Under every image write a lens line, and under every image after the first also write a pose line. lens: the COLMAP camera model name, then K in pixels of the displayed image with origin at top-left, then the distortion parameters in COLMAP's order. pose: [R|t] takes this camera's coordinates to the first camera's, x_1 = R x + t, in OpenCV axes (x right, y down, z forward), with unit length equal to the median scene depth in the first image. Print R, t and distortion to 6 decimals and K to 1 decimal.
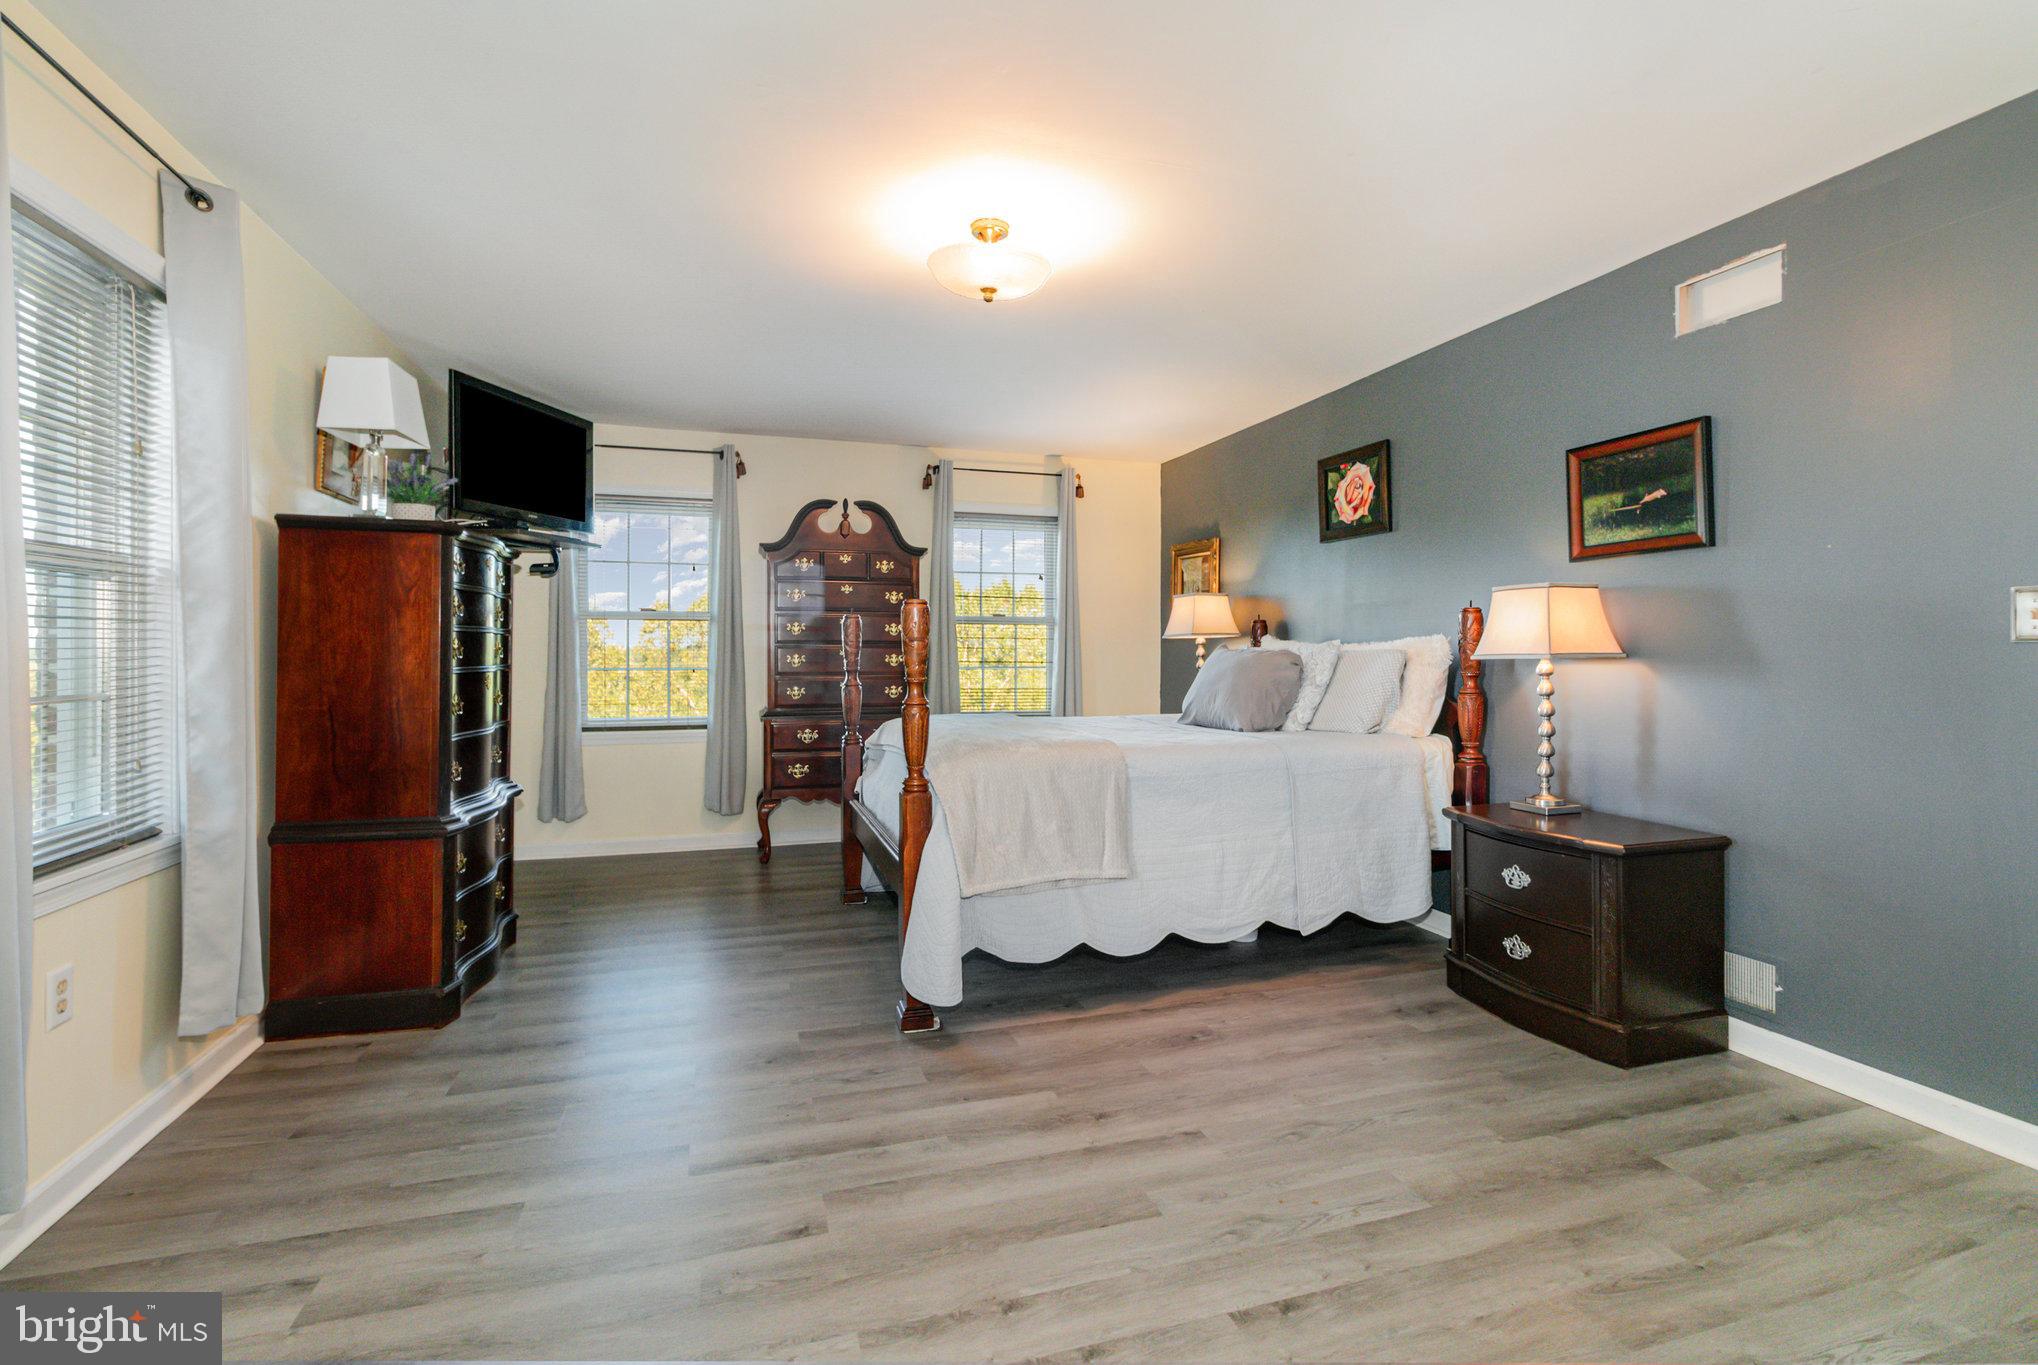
lens RADIAL K [[947.0, 0, 1030.1], [0, 947.0, 642.9], [0, 0, 1]] dist [0.002654, 0.000548]
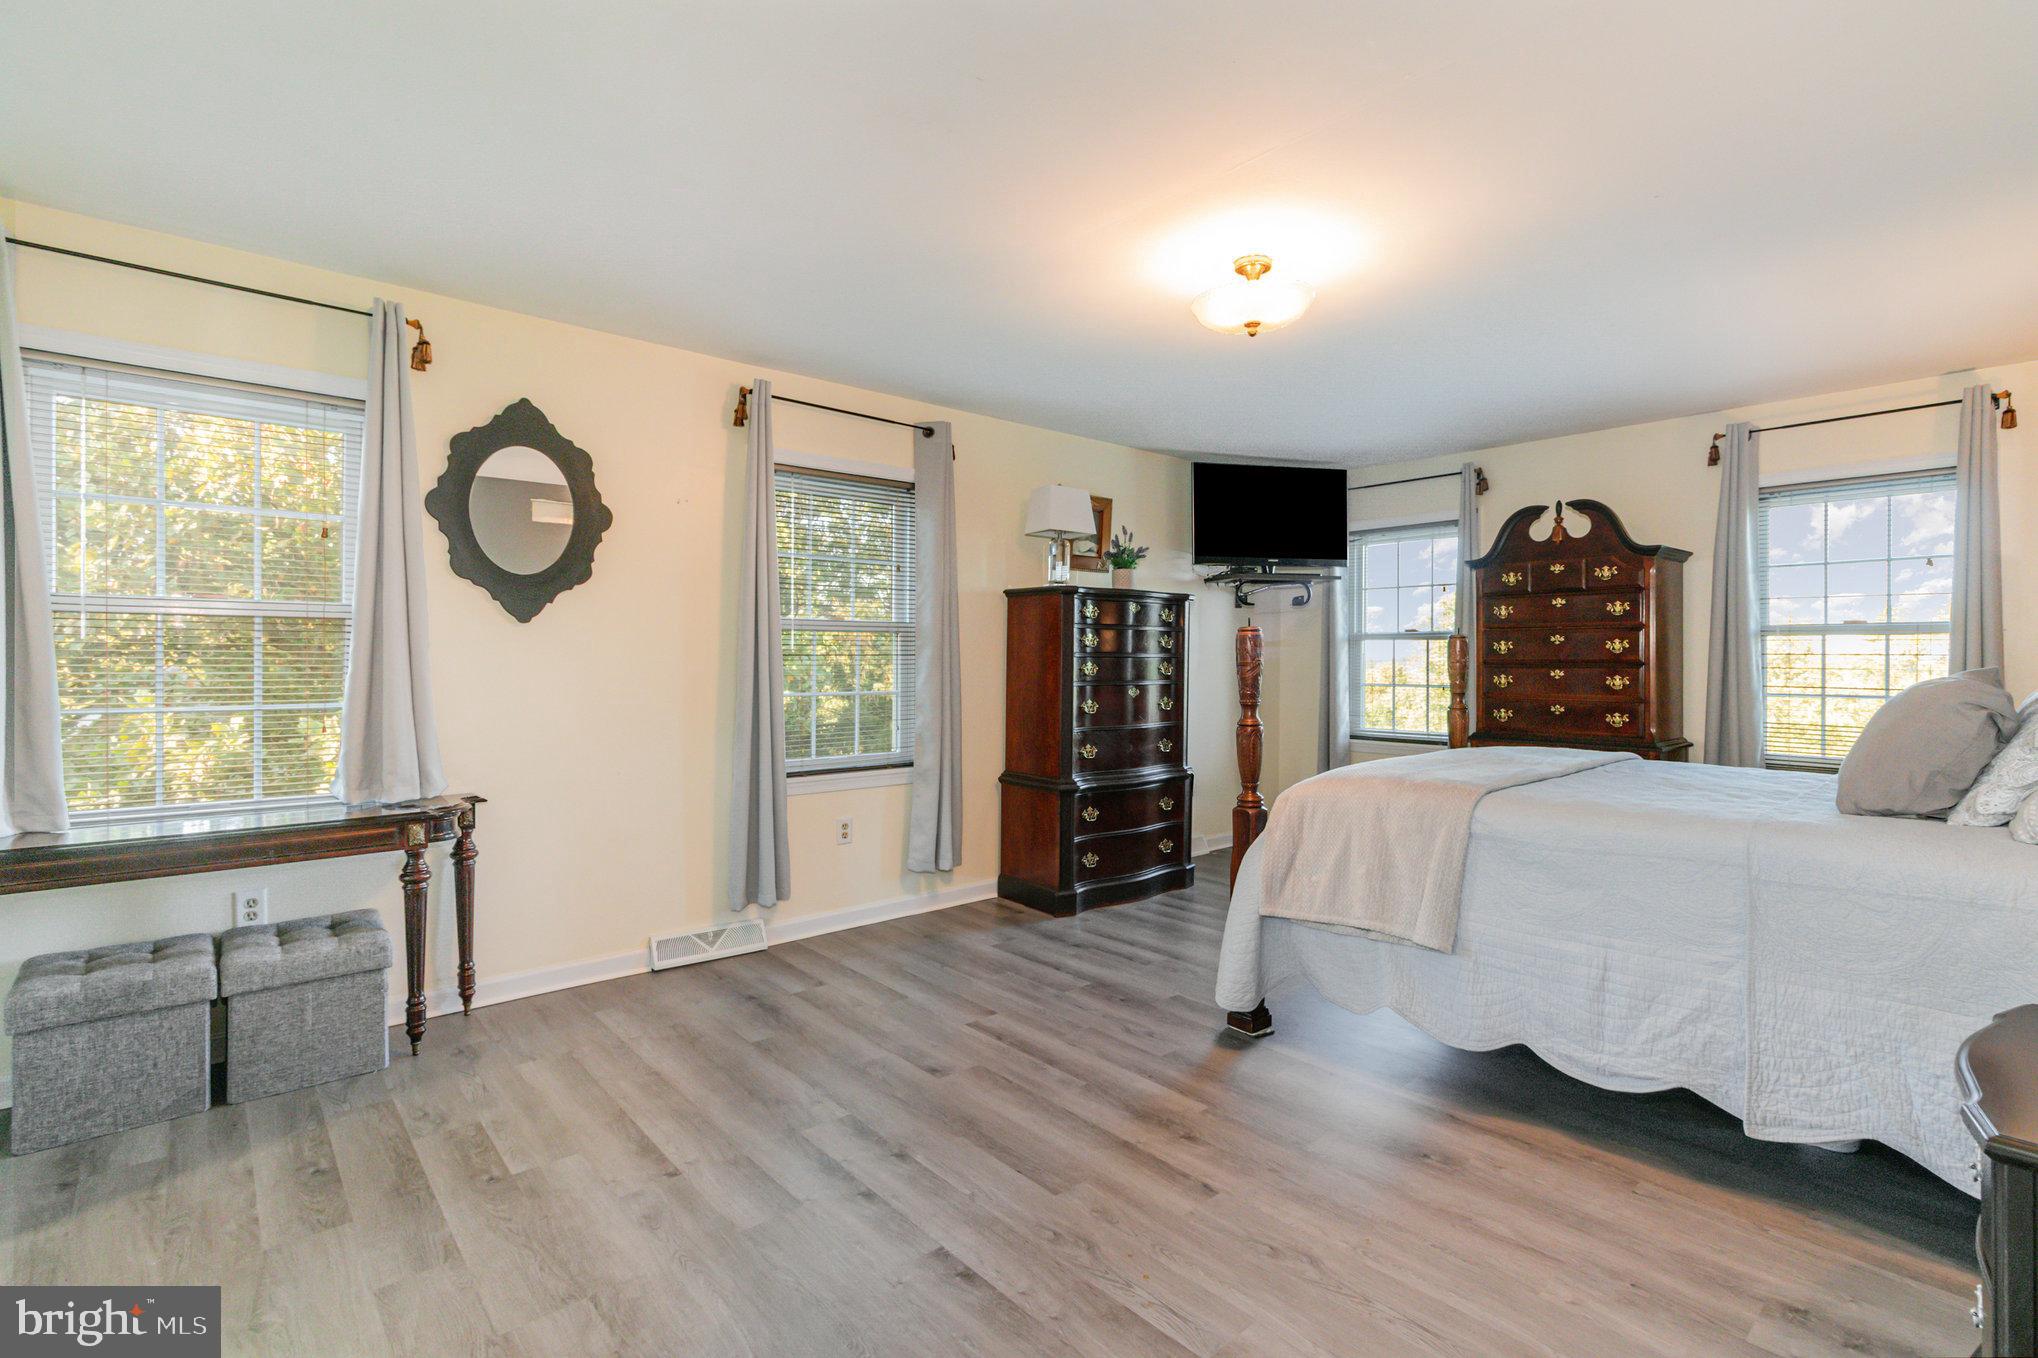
lens RADIAL K [[947.0, 0, 1062.9], [0, 947.0, 650.0], [0, 0, 1]] dist [0.002654, 0.000548]
pose [[0.416445, -0.008991, -0.909116, 0.646350], [0.004681, 0.999959, -0.007745, -0.010659], [0.909149, -0.001030, 0.416470, 0.311104]]
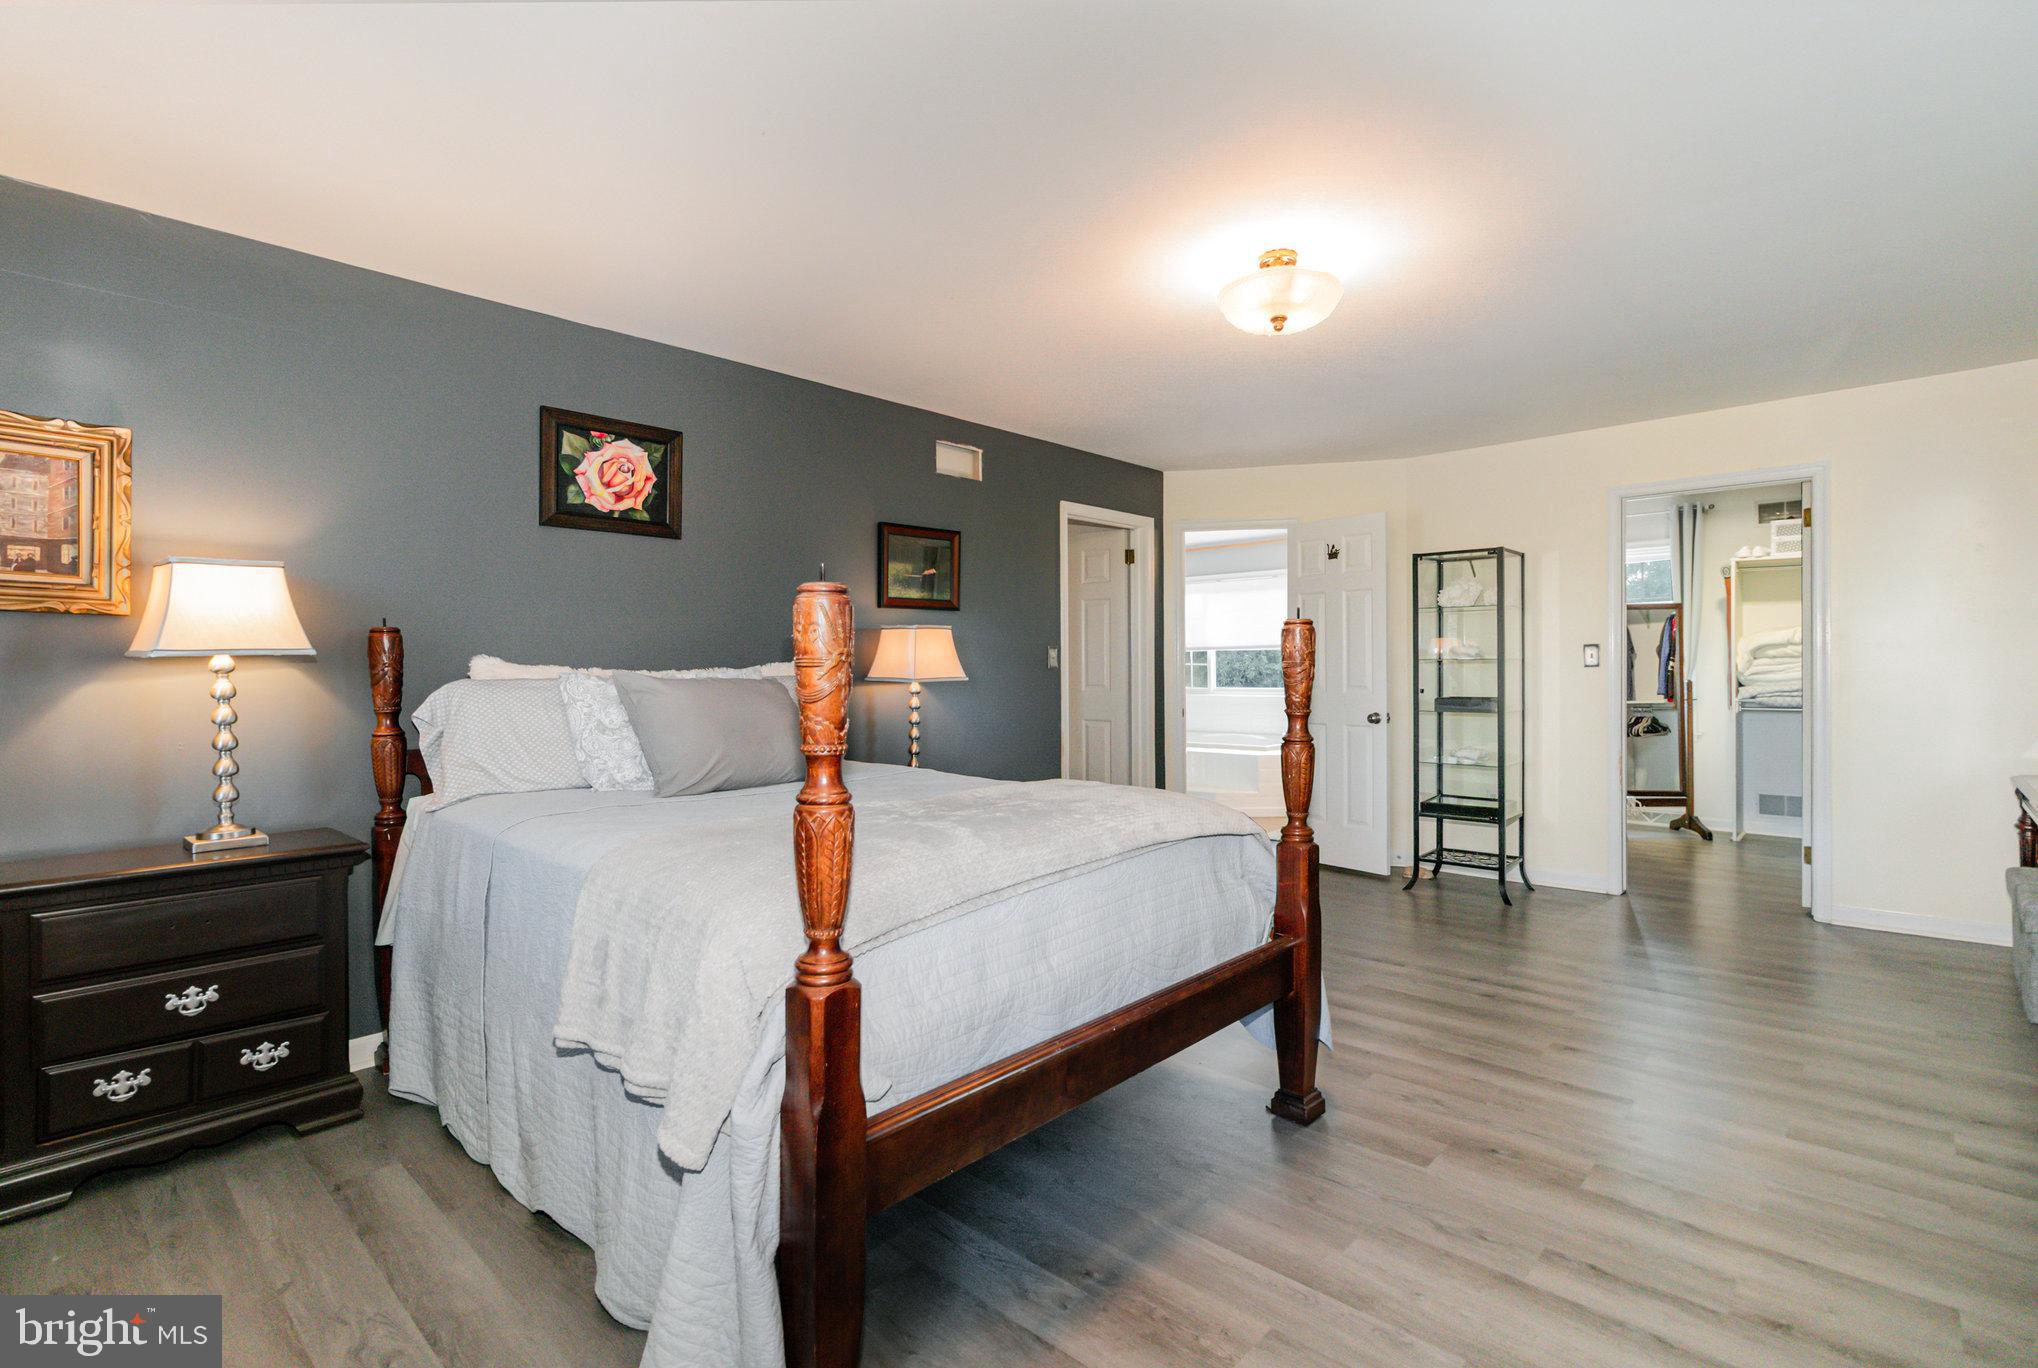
lens RADIAL K [[947.0, 0, 1019.9], [0, 947.0, 665.9], [0, 0, 1]] dist [0.002654, 0.000548]
pose [[-0.480695, 0.001838, 0.876886, -0.639083], [-0.001623, 0.999994, -0.002986, -0.000095], [-0.876886, -0.002858, -0.480690, 1.386083]]
